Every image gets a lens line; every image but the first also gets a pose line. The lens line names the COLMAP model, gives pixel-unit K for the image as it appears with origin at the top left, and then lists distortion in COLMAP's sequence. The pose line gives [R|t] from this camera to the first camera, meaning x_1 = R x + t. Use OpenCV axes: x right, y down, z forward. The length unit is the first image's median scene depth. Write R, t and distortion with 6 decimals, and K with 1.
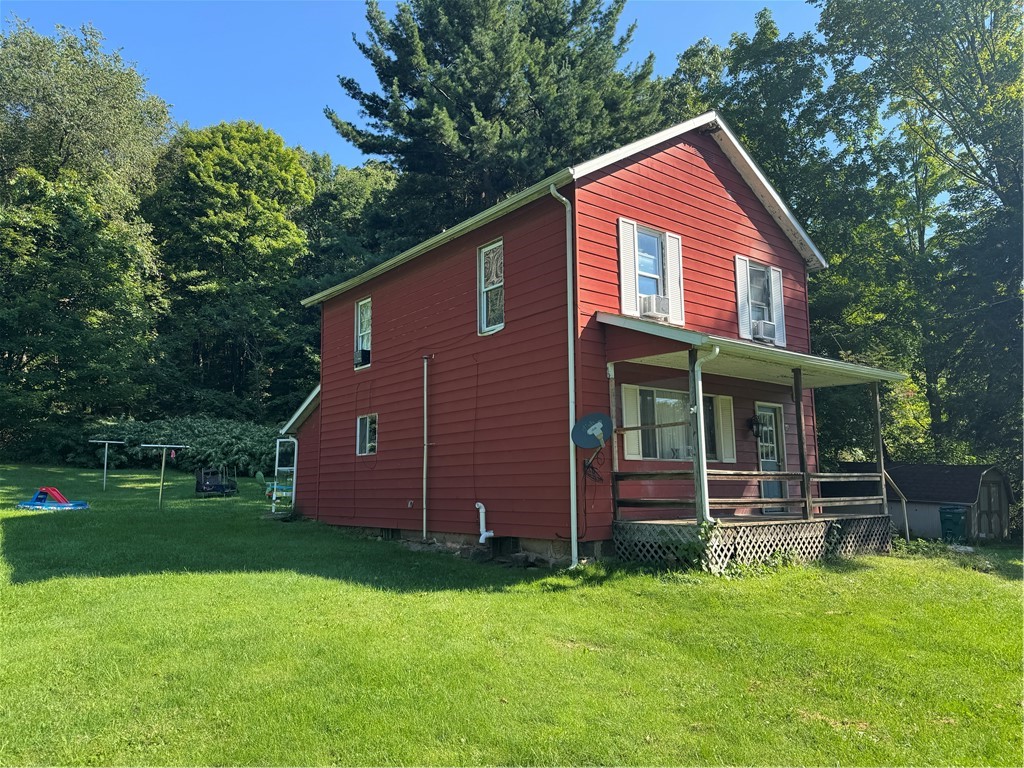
lens RADIAL K [[725.3, 0, 506.1], [0, 725.3, 385.9], [0, 0, 1]] dist [0.037079, -0.025249]
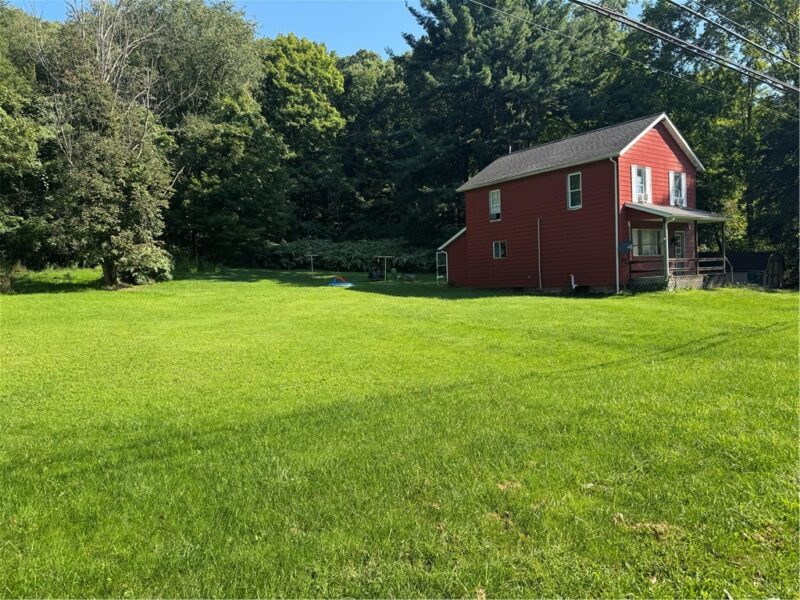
lens RADIAL K [[566.7, 0, 403.9], [0, 566.7, 298.0], [0, 0, 1]] dist [0.037079, -0.025249]
pose [[0.999304, -0.032593, -0.018172, -0.535263], [0.035212, 0.984809, 0.170035, -0.112655], [0.012354, -0.170556, 0.985271, -0.940689]]
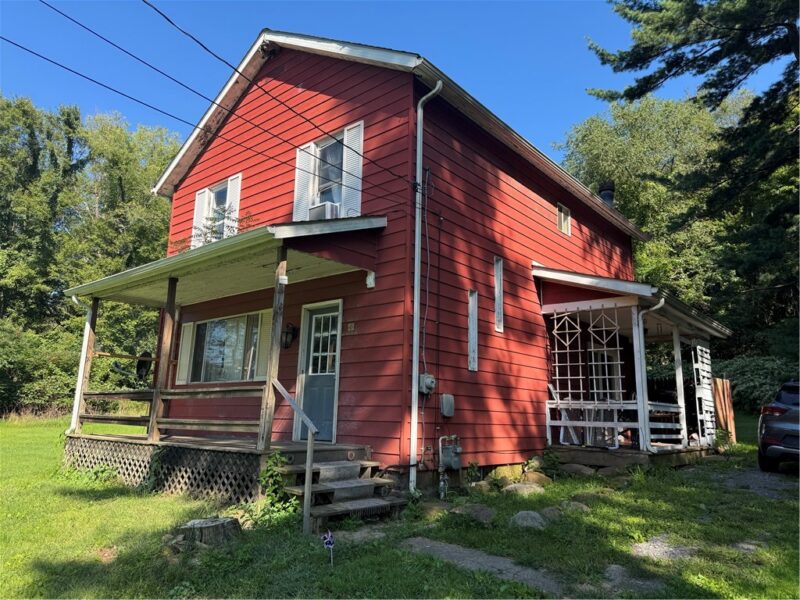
lens RADIAL K [[566.7, 0, 399.0], [0, 566.7, 299.2], [0, 0, 1]] dist [0.037079, -0.025249]
pose [[0.195865, -0.187210, -0.962595, 0.946369], [0.121317, 0.978693, -0.165656, 0.129830], [0.973098, -0.084333, 0.214403, 0.917791]]
